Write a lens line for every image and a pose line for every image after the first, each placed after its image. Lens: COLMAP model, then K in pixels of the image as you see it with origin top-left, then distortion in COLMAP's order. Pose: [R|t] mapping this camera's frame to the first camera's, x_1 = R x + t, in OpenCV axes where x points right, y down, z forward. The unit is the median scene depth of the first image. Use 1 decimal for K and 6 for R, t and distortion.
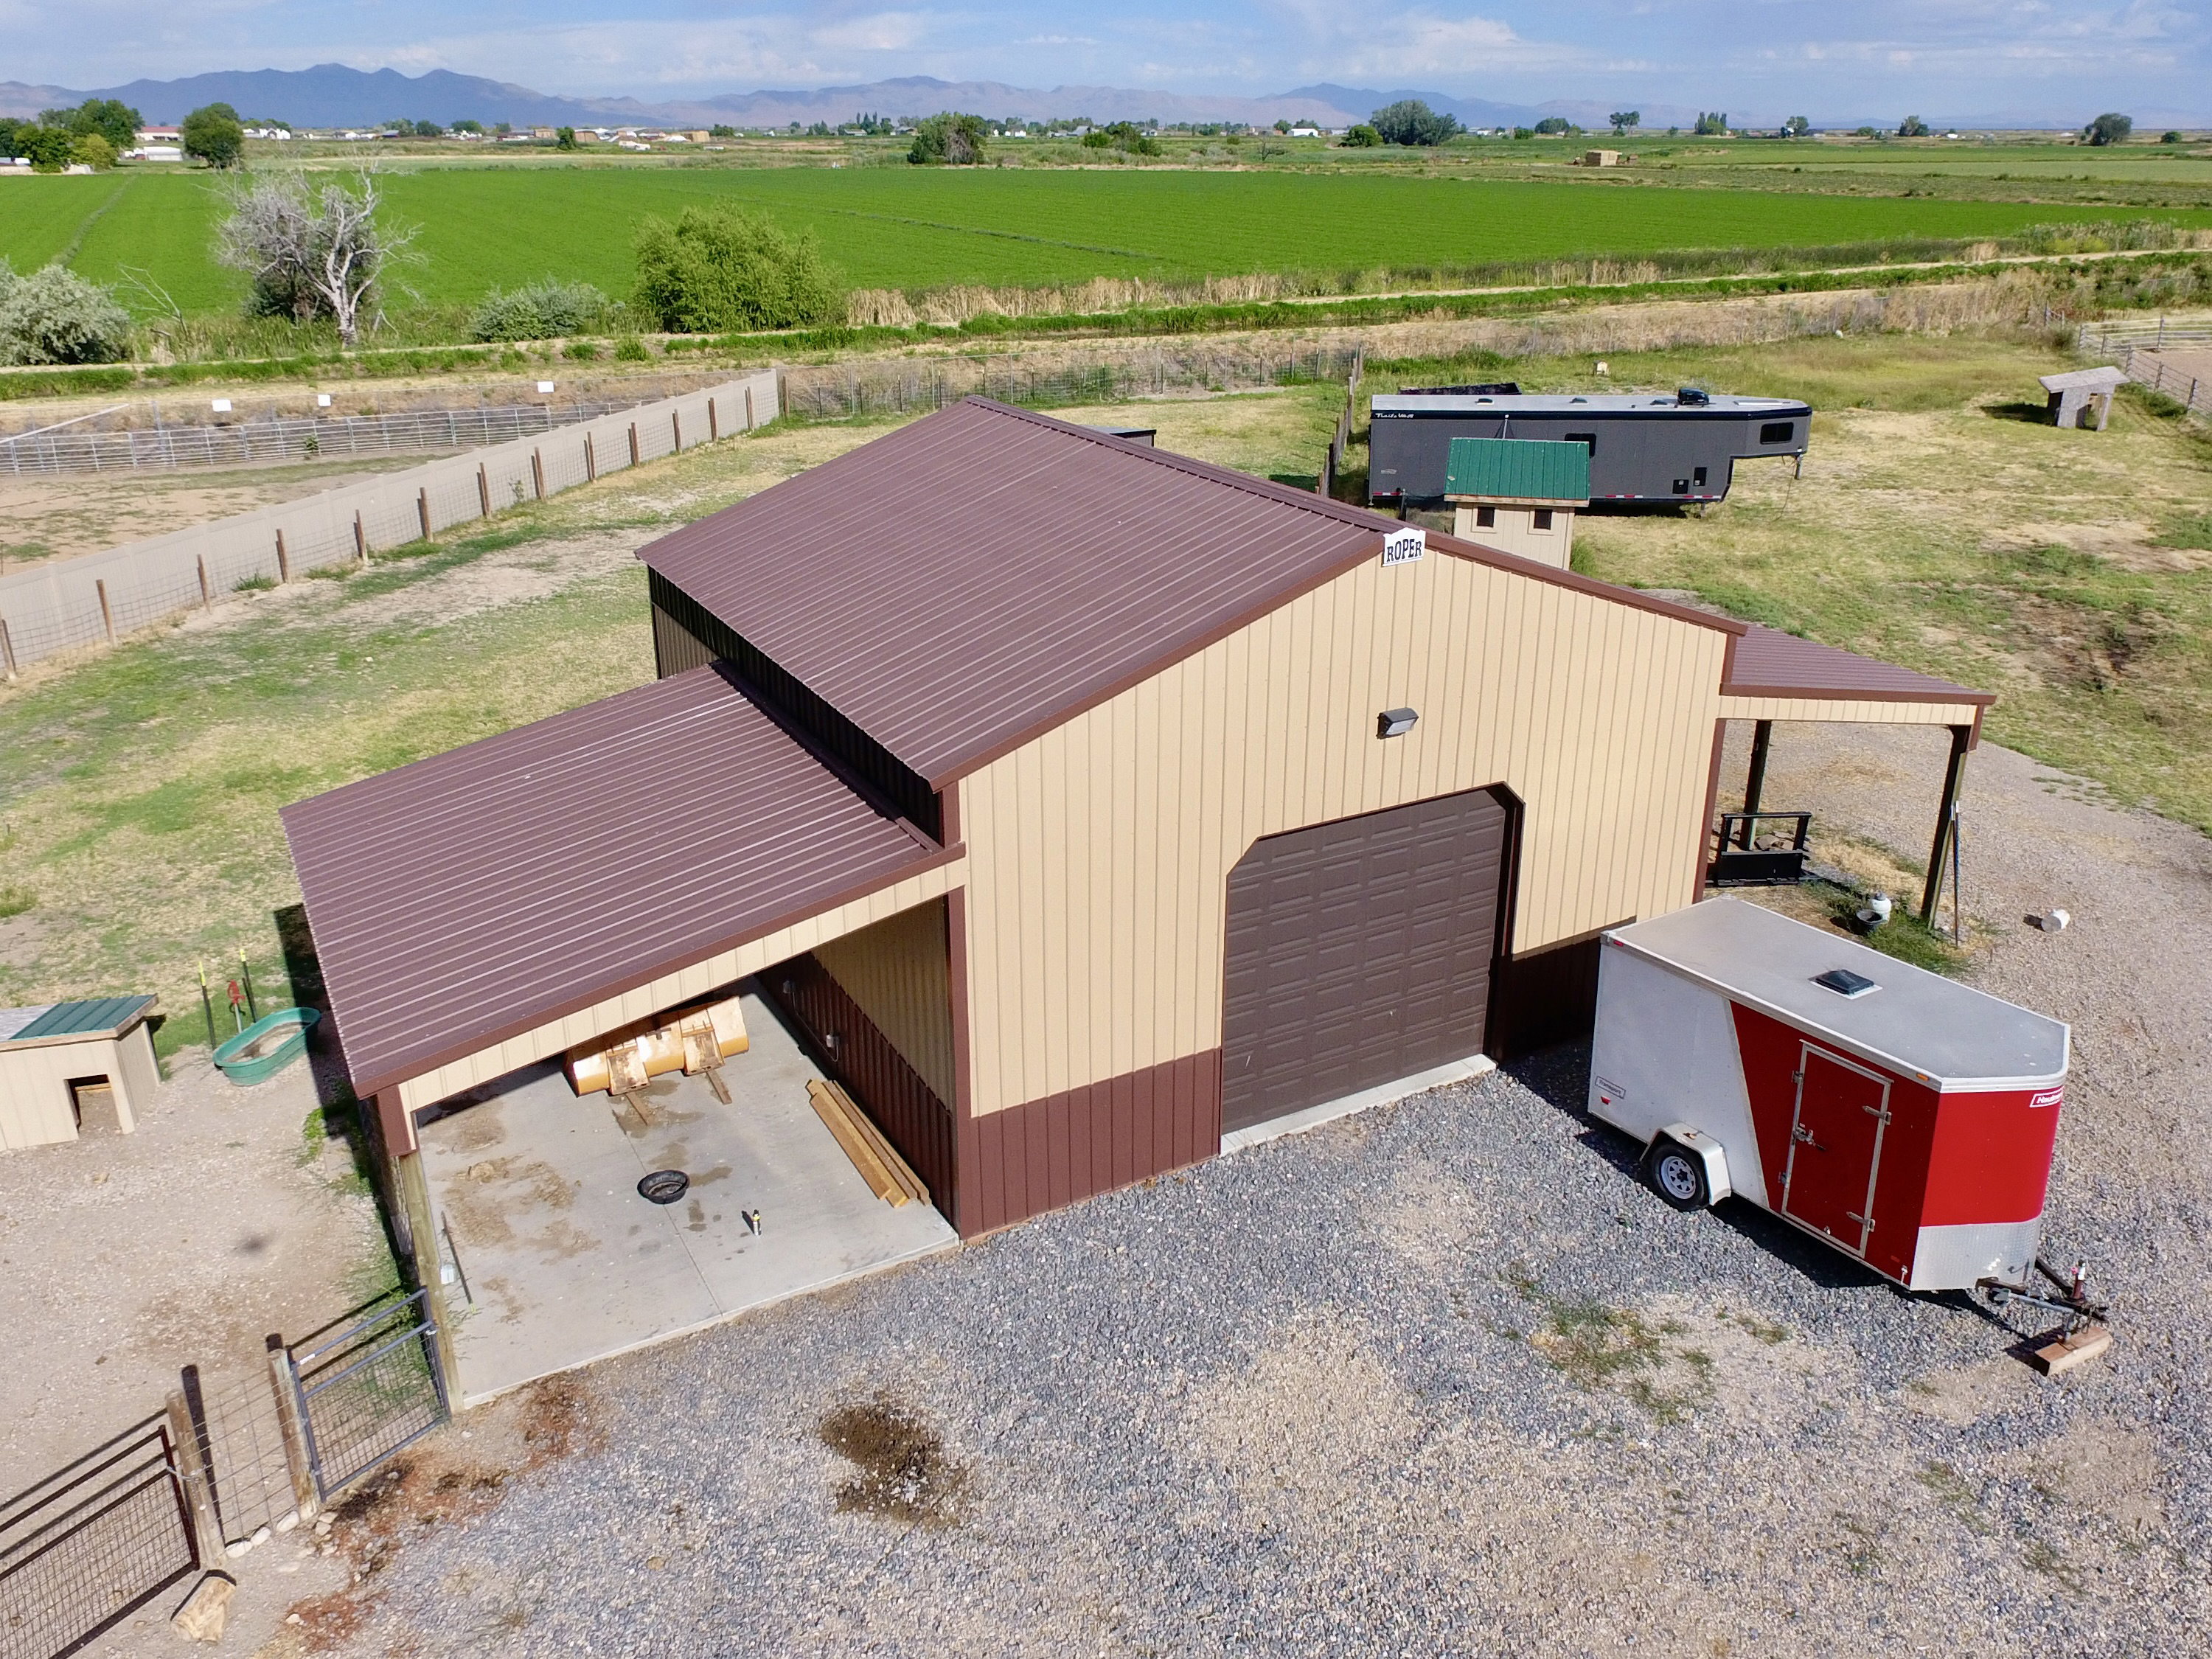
lens RADIAL K [[1722.9, 0, 1121.1], [0, 1722.9, 767.3], [0, 0, 1]] dist [-0.003249, 0.004973]
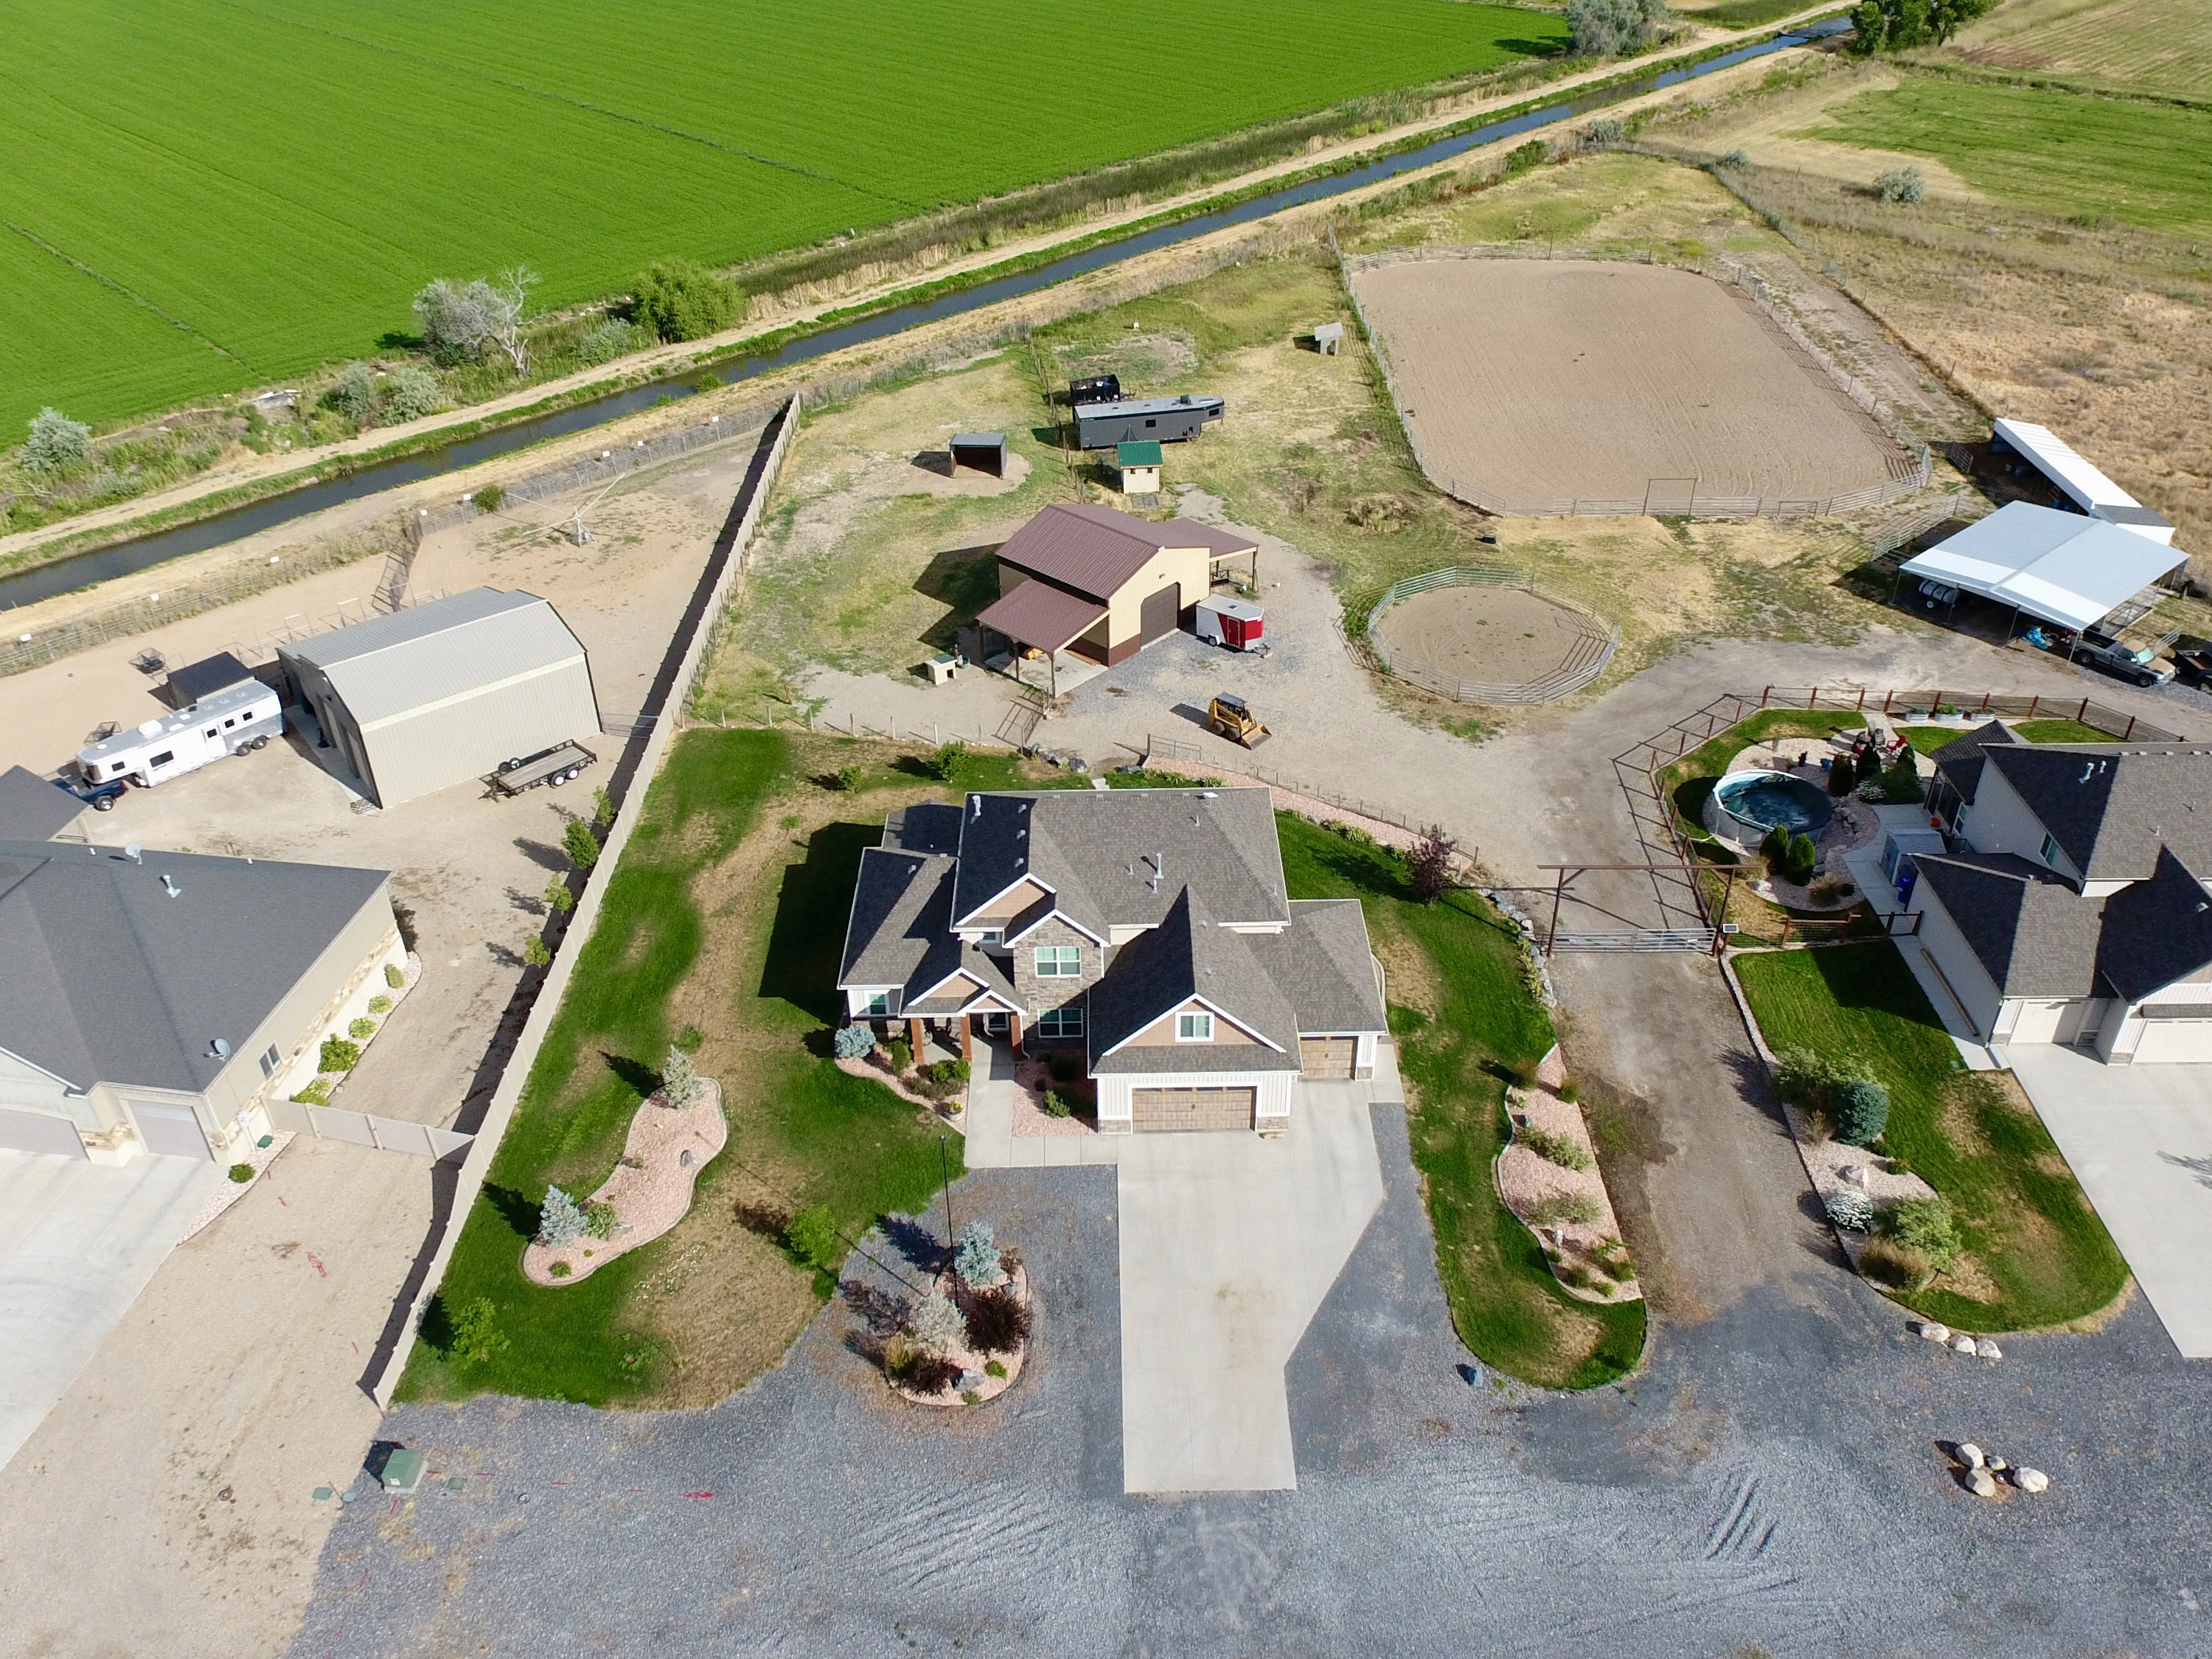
lens RADIAL K [[1722.9, 0, 1109.0], [0, 1722.9, 827.2], [0, 0, 1]] dist [-0.003249, 0.004973]
pose [[0.952316, -0.183492, 0.243772, -1.240253], [0.119638, 0.959541, 0.254889, -0.557473], [-0.280679, -0.213571, 0.935739, -3.606789]]
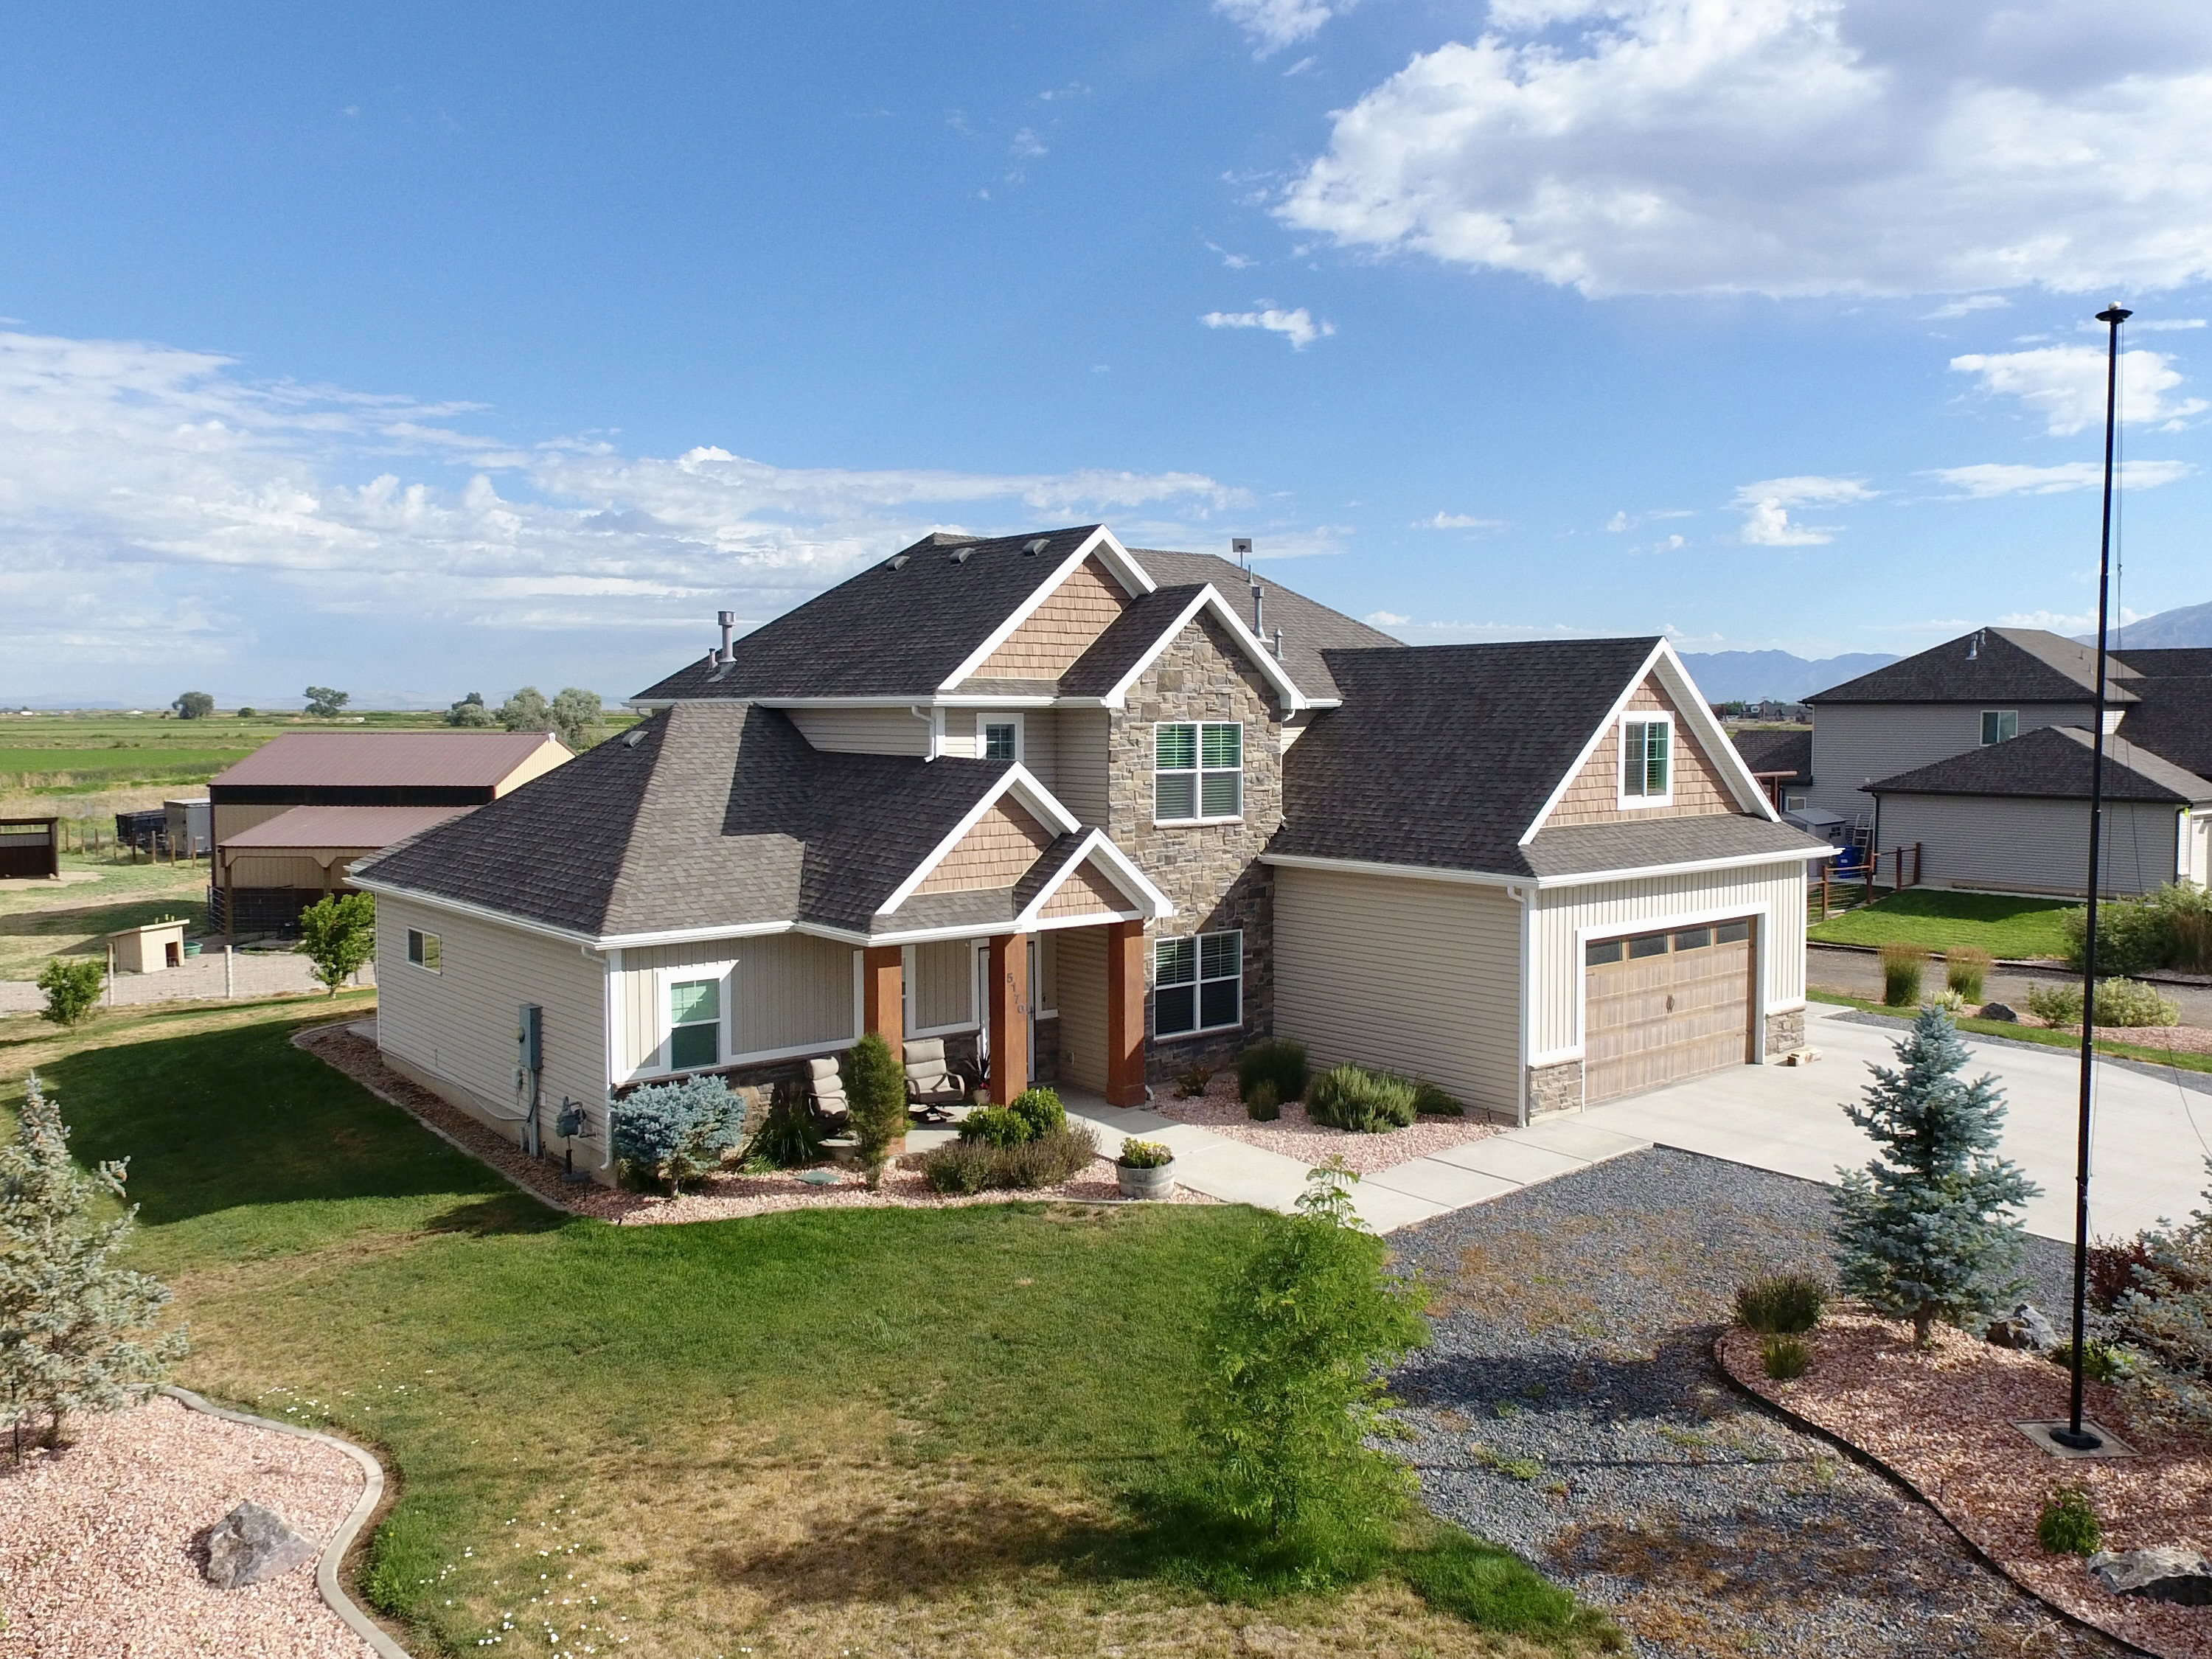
lens RADIAL K [[1722.9, 0, 1128.7], [0, 1722.9, 823.4], [0, 0, 1]] dist [-0.003249, 0.004973]
pose [[0.531839, -0.057145, 0.844915, -1.623711], [0.296522, 0.947125, -0.122591, 0.610252], [-0.793235, 0.315734, 0.520663, -1.299410]]
